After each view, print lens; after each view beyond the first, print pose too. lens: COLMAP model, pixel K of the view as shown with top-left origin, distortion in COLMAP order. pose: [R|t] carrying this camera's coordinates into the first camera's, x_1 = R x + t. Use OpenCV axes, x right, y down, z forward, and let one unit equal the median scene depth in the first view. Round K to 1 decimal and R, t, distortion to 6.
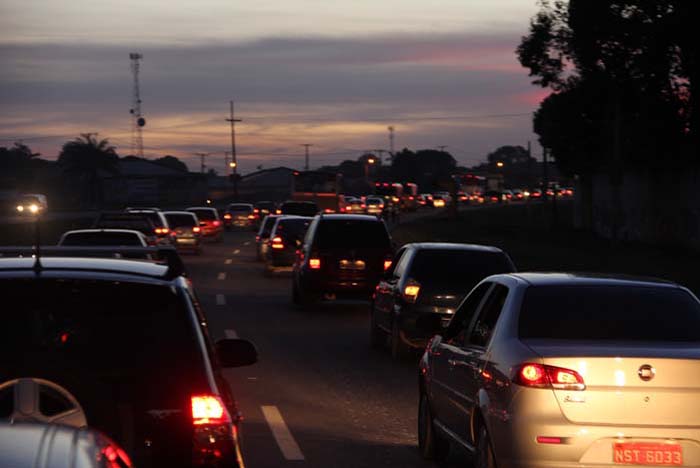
lens RADIAL K [[2340.8, 0, 350.4], [0, 2340.8, 233.2], [0, 0, 1]] dist [0.371039, 0.000000]
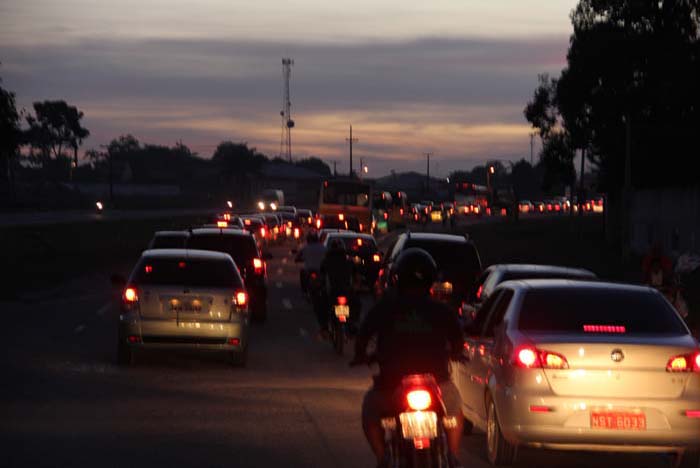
lens RADIAL K [[2340.8, 0, 348.5], [0, 2340.8, 236.7], [0, 0, 1]] dist [0.371039, 0.000000]
pose [[0.997258, 0.033012, -0.066235, 0.020986], [-0.032807, 0.999453, 0.004171, -0.001904], [0.066337, -0.001987, 0.997795, -0.150491]]
